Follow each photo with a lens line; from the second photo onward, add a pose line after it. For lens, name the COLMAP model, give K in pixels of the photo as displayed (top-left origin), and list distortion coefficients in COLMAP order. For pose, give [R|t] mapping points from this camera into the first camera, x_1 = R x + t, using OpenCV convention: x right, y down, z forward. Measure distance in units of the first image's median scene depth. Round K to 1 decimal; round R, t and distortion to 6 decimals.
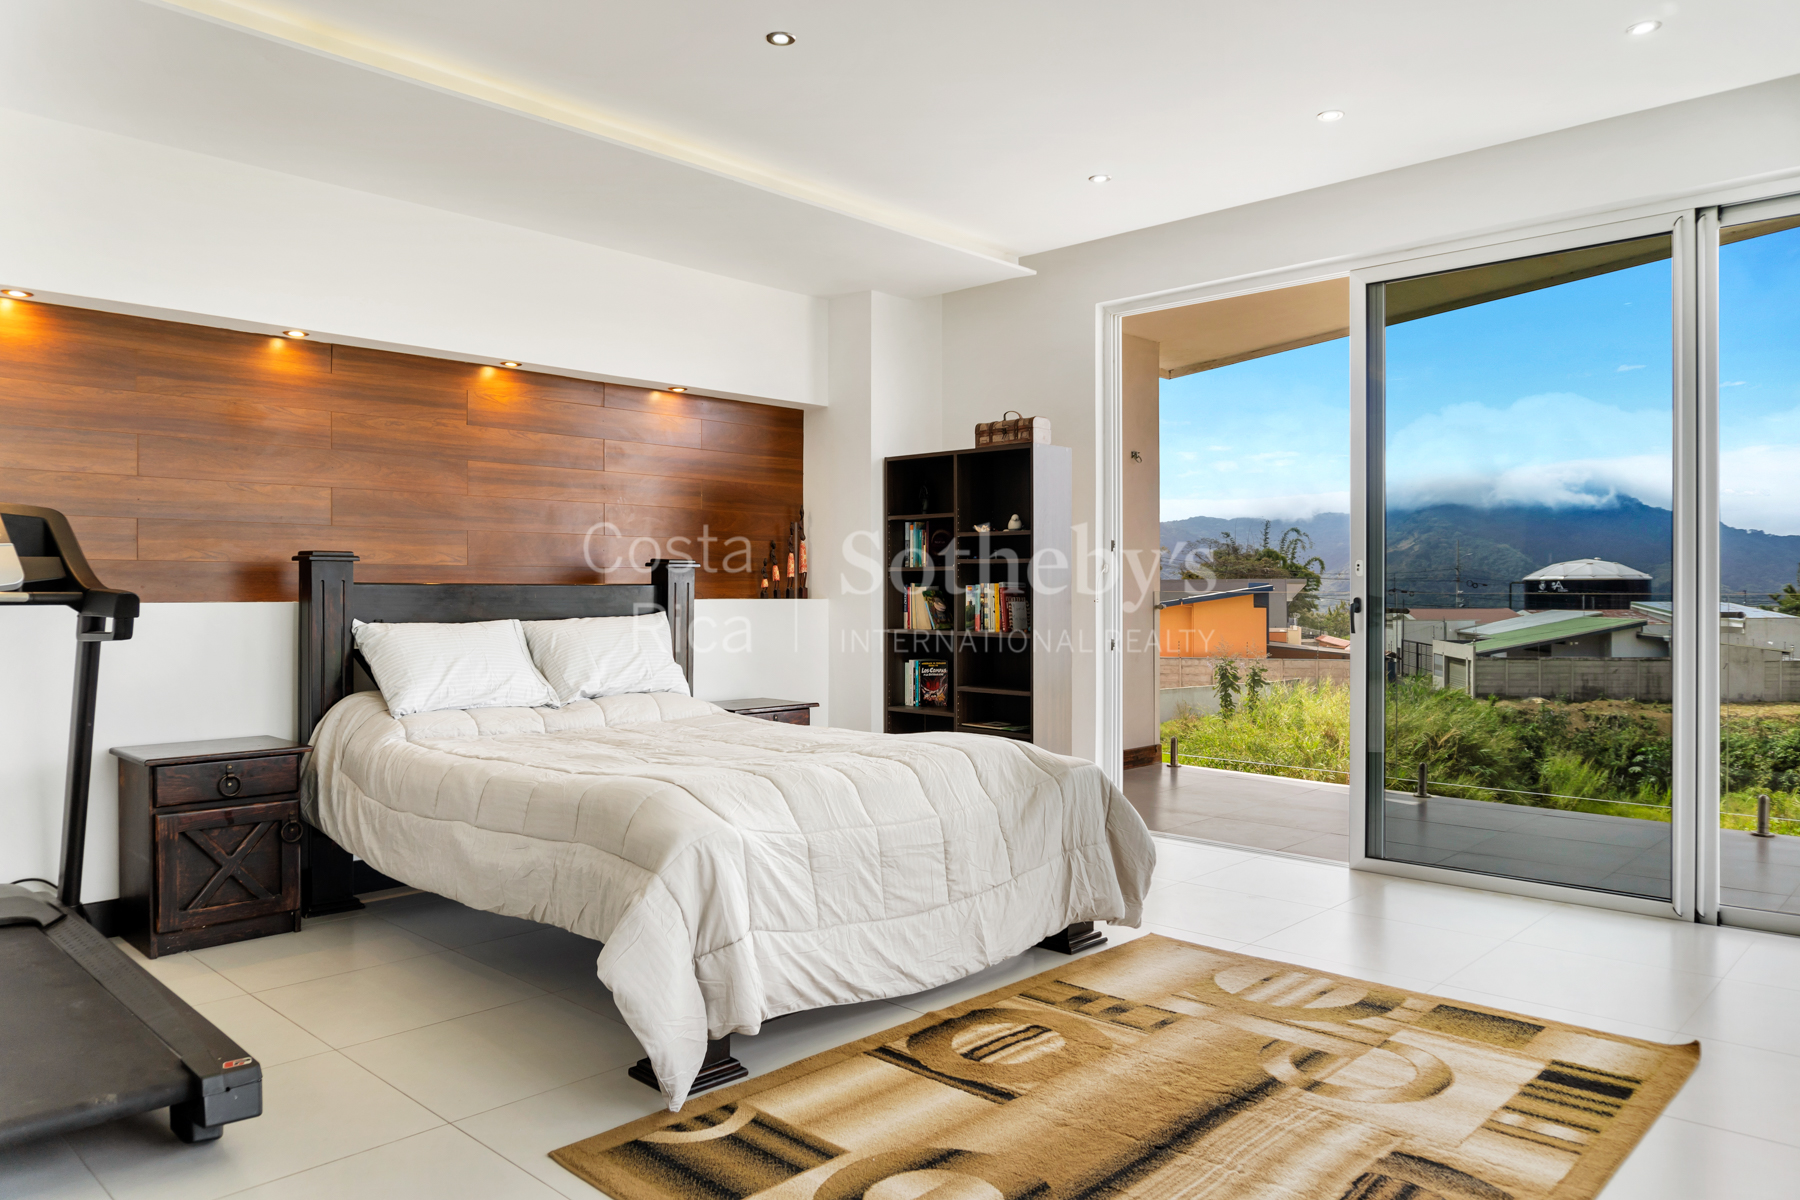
lens RADIAL K [[1212.3, 0, 916.5], [0, 1212.3, 596.3], [0, 0, 1]] dist [-0.001467, -0.033197]
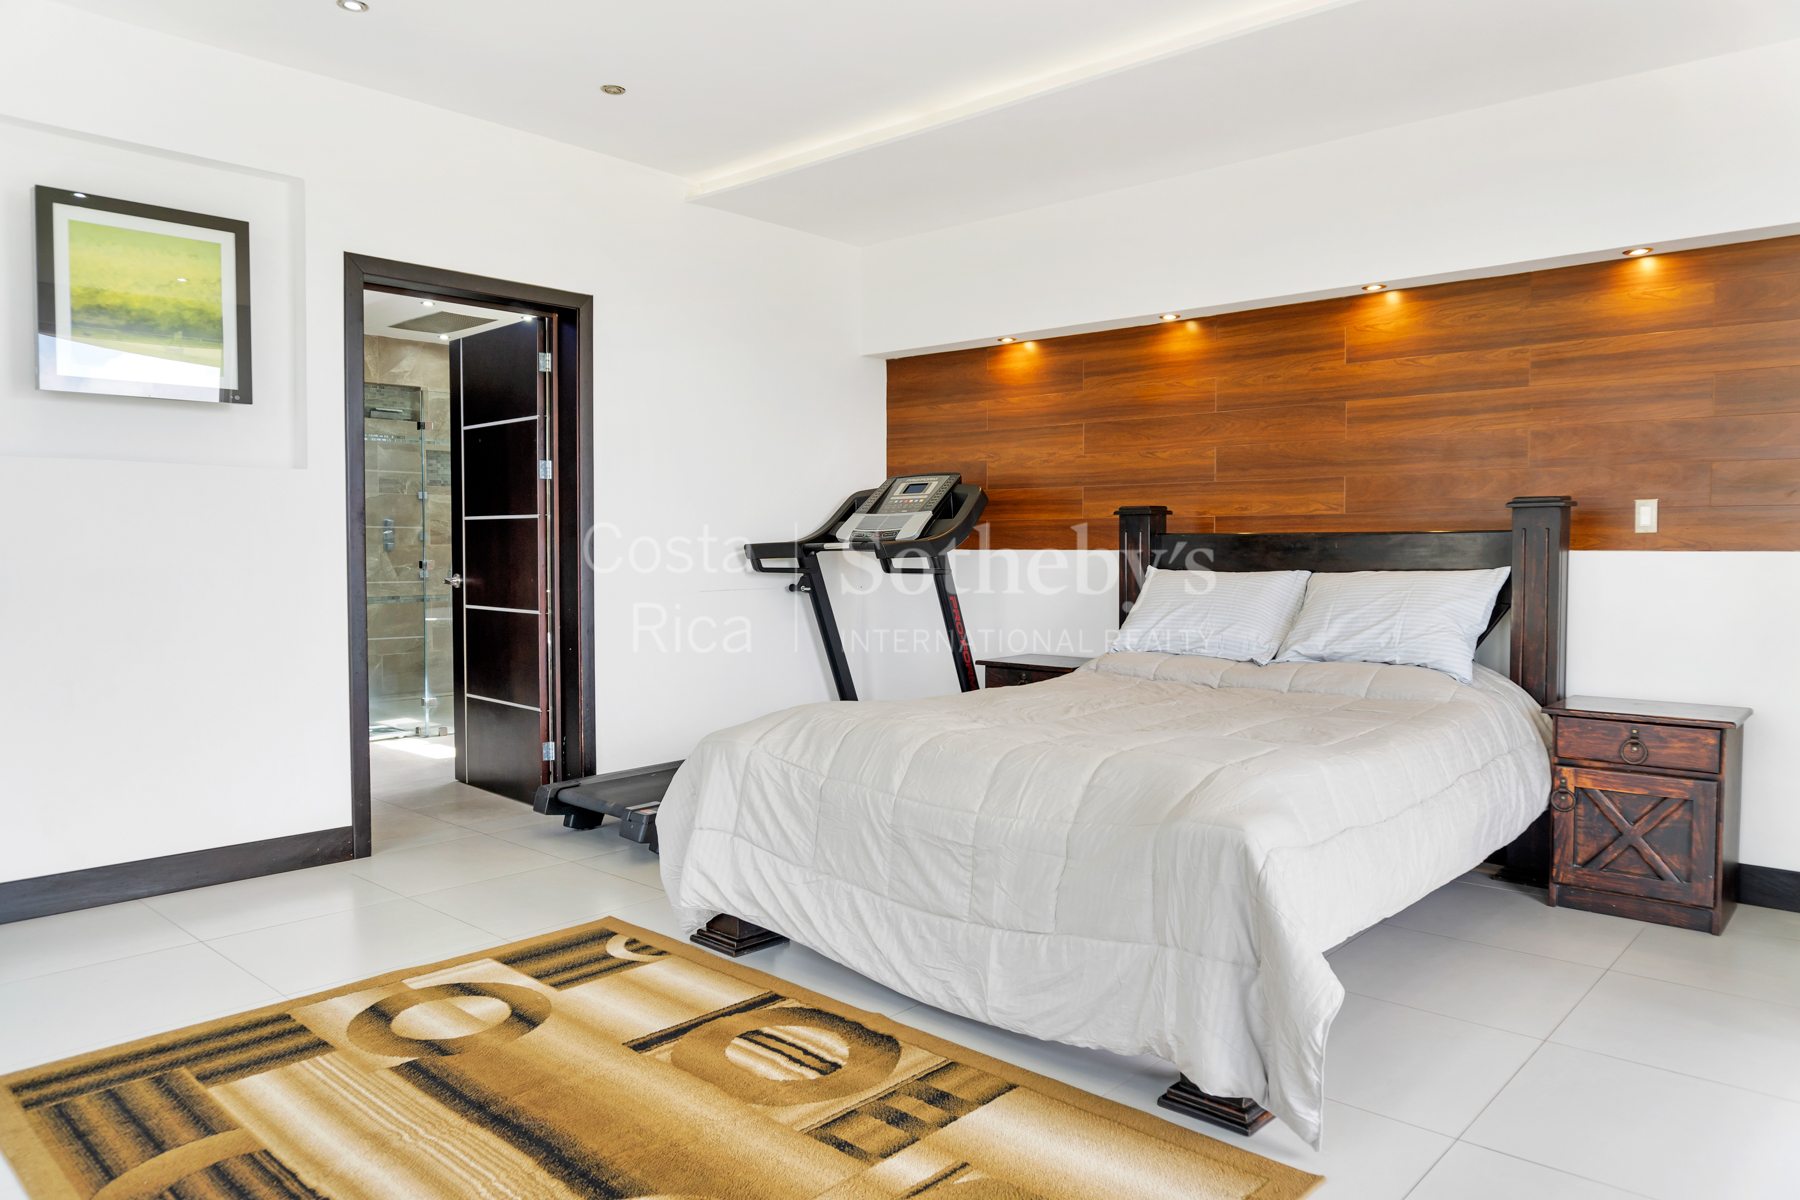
lens RADIAL K [[1212.3, 0, 916.5], [0, 1212.3, 596.3], [0, 0, 1]] dist [-0.001467, -0.033197]
pose [[0.018603, 0.043383, -0.998885, 0.834905], [-0.002326, 0.999057, 0.043347, -0.001406], [0.999824, 0.001517, 0.018687, 0.952025]]
